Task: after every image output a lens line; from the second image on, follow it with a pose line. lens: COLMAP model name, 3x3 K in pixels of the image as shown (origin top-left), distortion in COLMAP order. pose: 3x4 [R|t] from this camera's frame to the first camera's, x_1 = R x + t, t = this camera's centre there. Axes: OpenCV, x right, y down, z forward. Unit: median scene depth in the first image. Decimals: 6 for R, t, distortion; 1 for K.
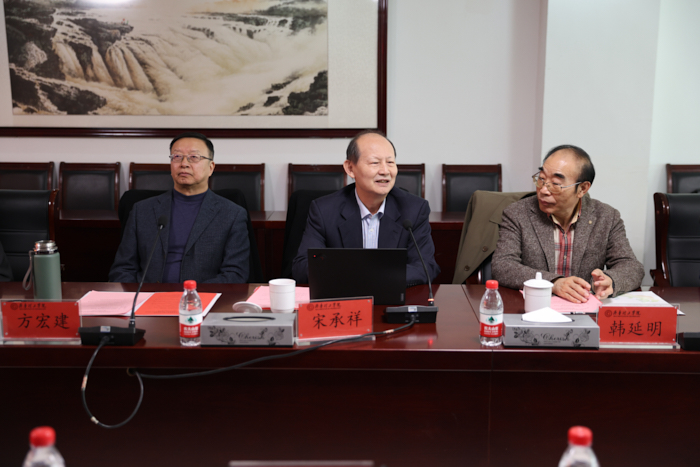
lens RADIAL K [[885.7, 0, 350.0], [0, 885.7, 233.5], [0, 0, 1]] dist [0.020368, 0.038549]
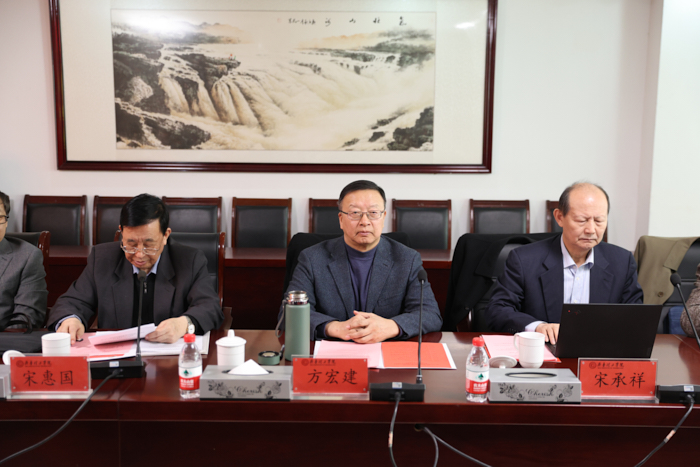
lens RADIAL K [[909.5, 0, 350.0], [0, 909.5, 233.5], [0, 0, 1]] dist [0.007809, 0.009706]
pose [[0.999899, 0.004240, 0.013545, -0.133153], [-0.003926, 0.999726, -0.023087, -0.016649], [-0.013639, 0.023032, 0.999642, -0.021007]]
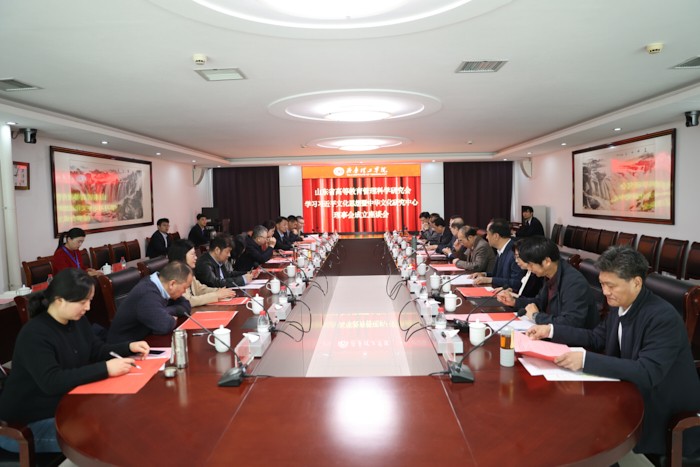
lens RADIAL K [[481.3, 0, 350.0], [0, 481.3, 233.5], [0, 0, 1]] dist [-0.000765, -0.000088]
pose [[-0.018057, 0.068999, -0.997453, 1.081585], [-0.183128, 0.980512, 0.071143, -0.038587], [0.982923, 0.183946, -0.005069, 0.347605]]
